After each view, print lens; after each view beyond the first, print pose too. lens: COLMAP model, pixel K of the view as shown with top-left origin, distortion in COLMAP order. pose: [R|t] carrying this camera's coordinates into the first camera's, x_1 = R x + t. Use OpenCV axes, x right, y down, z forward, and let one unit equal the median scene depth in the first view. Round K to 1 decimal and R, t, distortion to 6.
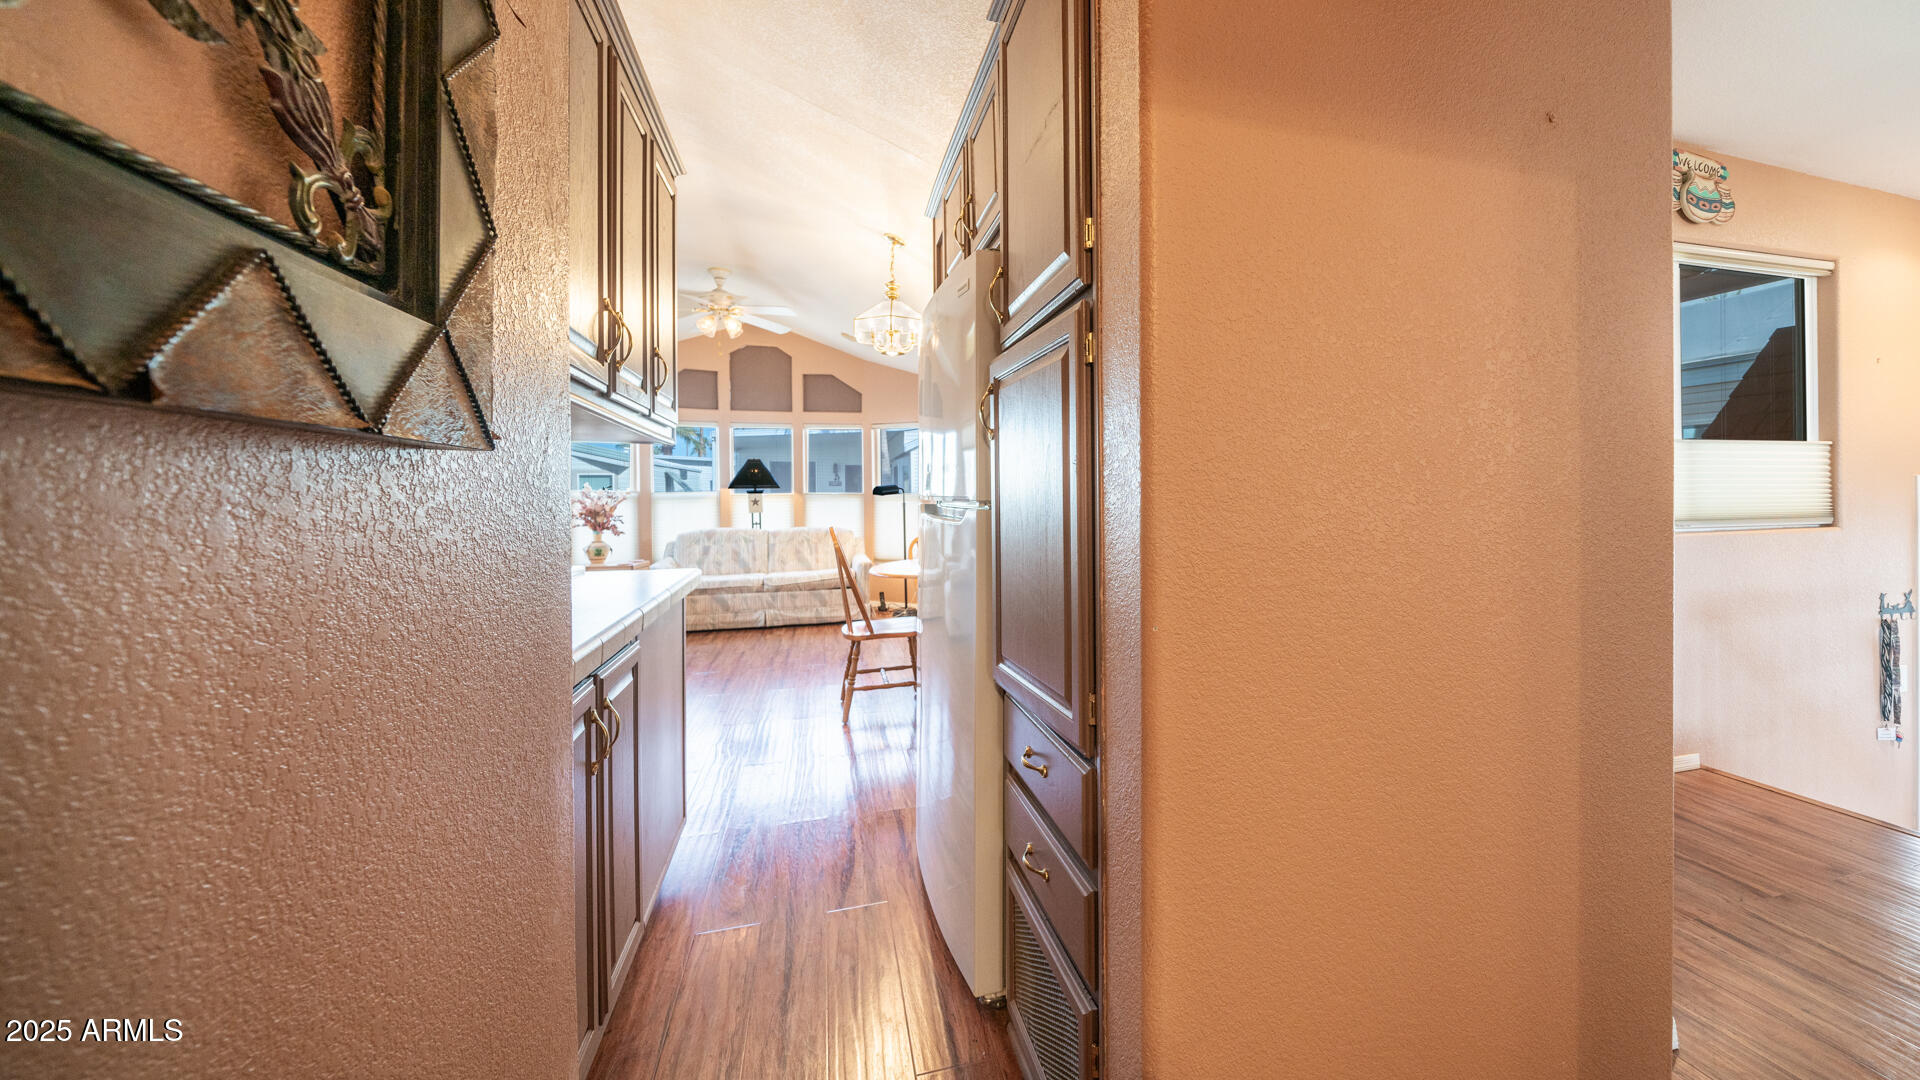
lens RADIAL K [[688.2, 0, 1026.2], [0, 688.2, 488.7], [0, 0, 1]] dist [-0.000627, 0.000059]
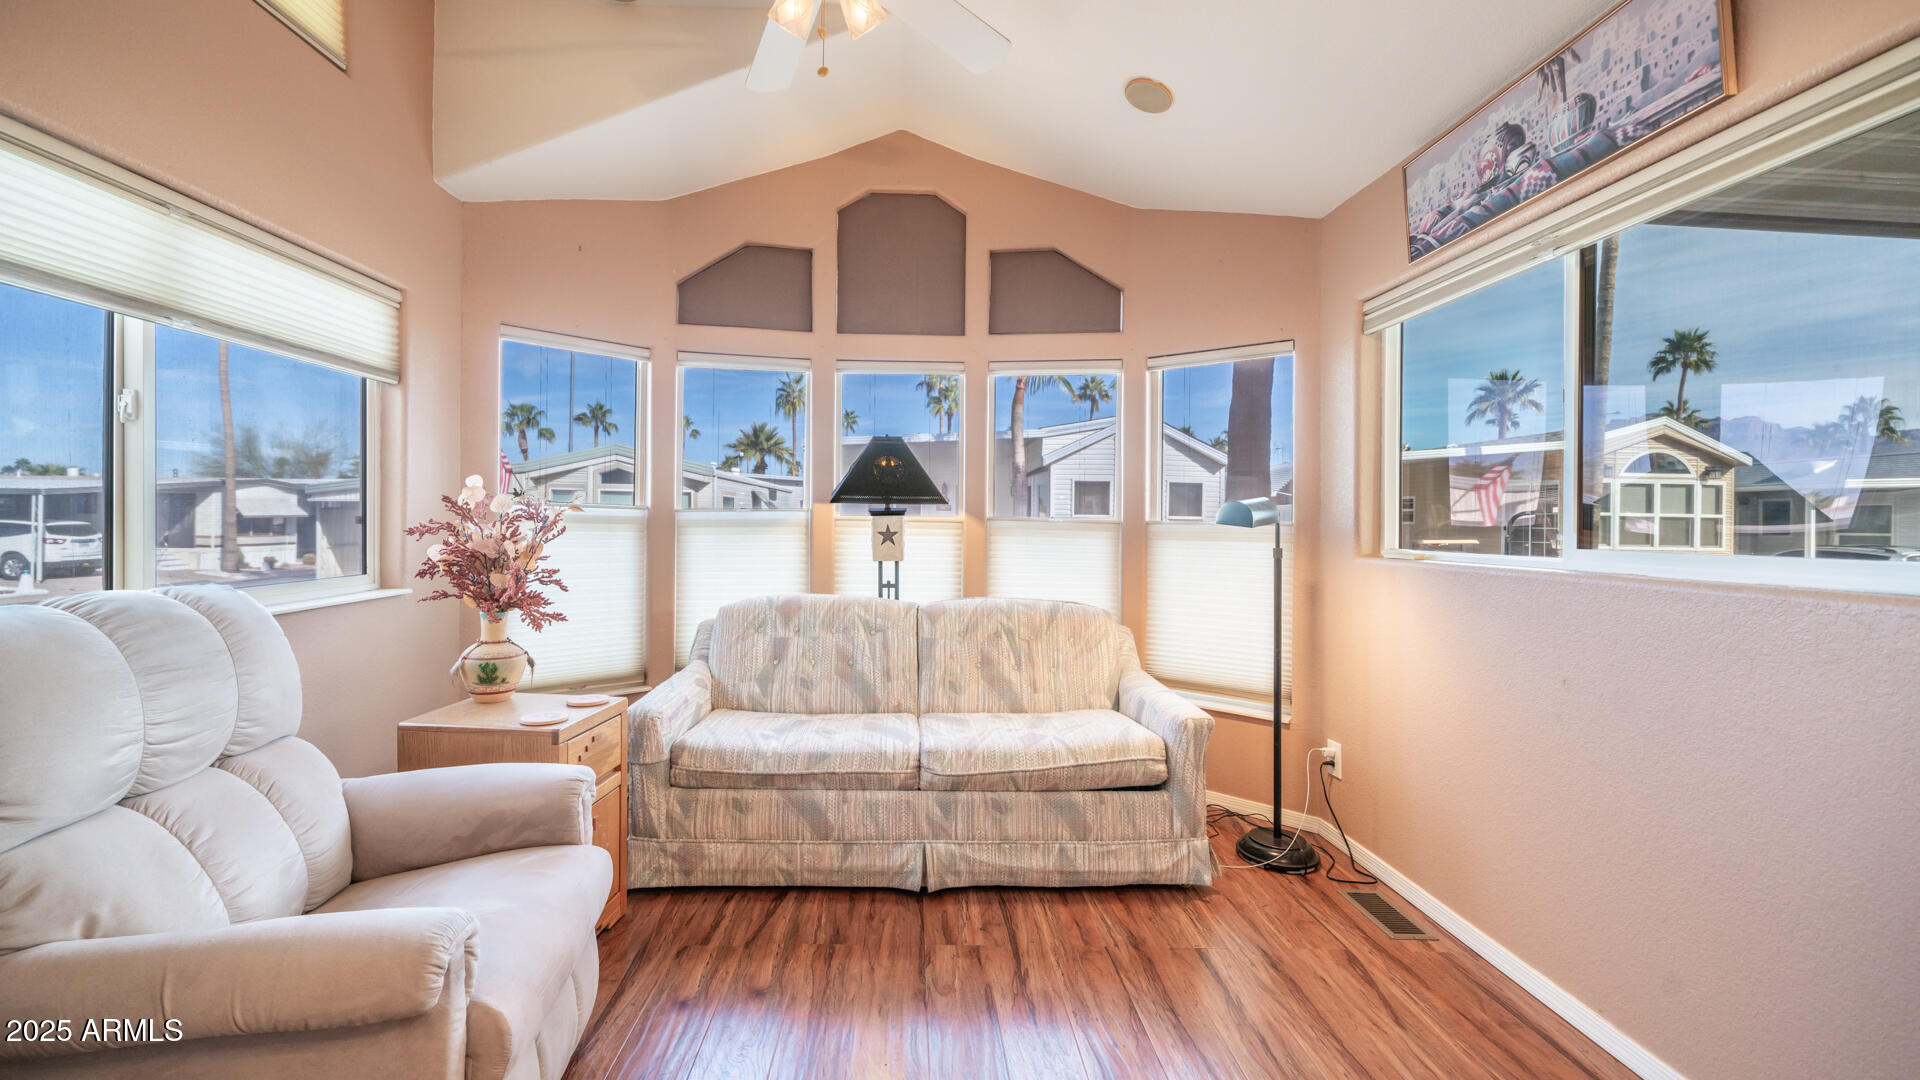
lens RADIAL K [[810.8, 0, 958.0], [0, 810.8, 520.5], [0, 0, 1]] dist [0.013703, -0.000048]
pose [[0.971268, 0.021270, -0.237036, -0.229455], [-0.020232, 0.999772, 0.006812, 0.005487], [0.237127, -0.001820, 0.971477, 0.513668]]
